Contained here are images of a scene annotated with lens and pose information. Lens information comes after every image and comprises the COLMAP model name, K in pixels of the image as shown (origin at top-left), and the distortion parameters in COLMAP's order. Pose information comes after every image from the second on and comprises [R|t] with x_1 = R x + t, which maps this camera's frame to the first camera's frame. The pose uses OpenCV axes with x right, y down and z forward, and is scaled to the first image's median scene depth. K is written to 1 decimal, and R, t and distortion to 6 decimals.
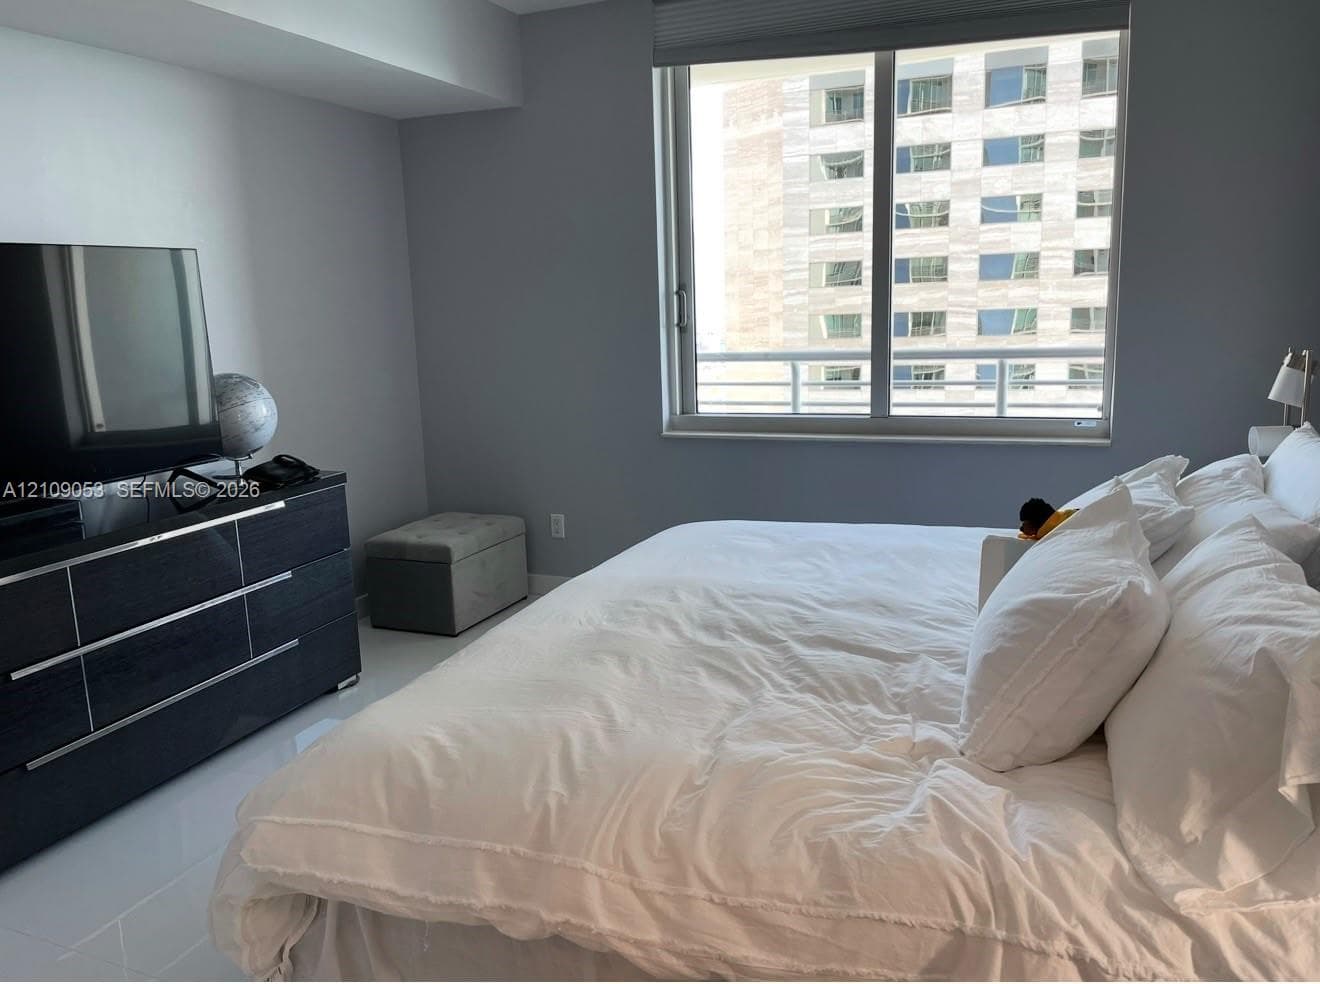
lens RADIAL K [[967.7, 0, 660.0], [0, 967.7, 492.0], [0, 0, 1]] dist [0.000131, 0.000524]
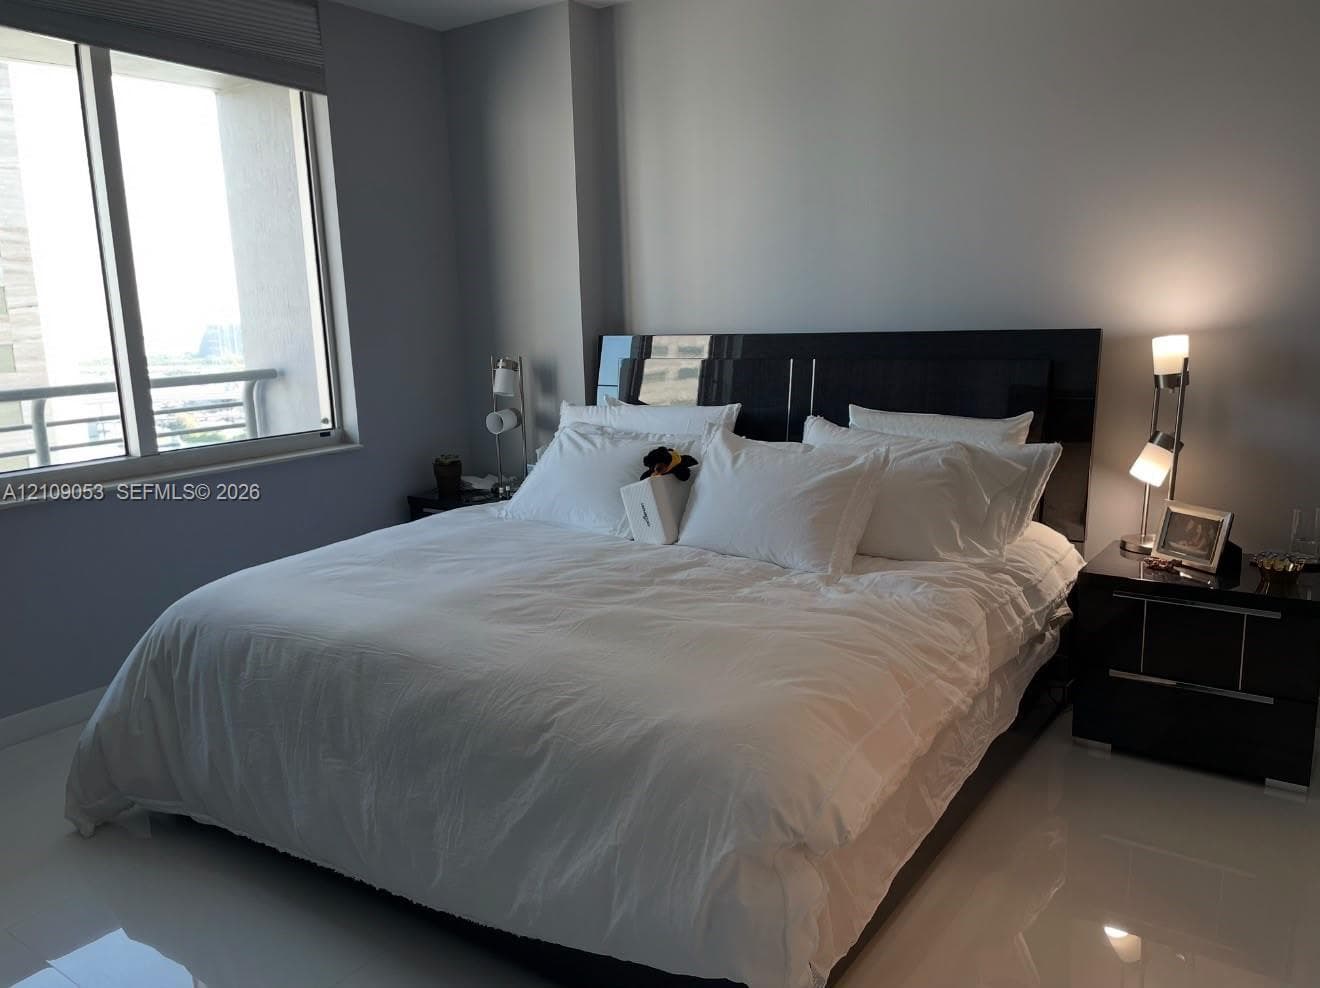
lens RADIAL K [[1019.7, 0, 660.0], [0, 1019.7, 494.0], [0, 0, 1]] dist [0.048065, -0.004824]
pose [[0.216287, -0.157949, 0.963469, -0.963686], [0.212985, 0.970693, 0.111321, -0.080064], [-0.952816, 0.181127, 0.243589, 0.587867]]
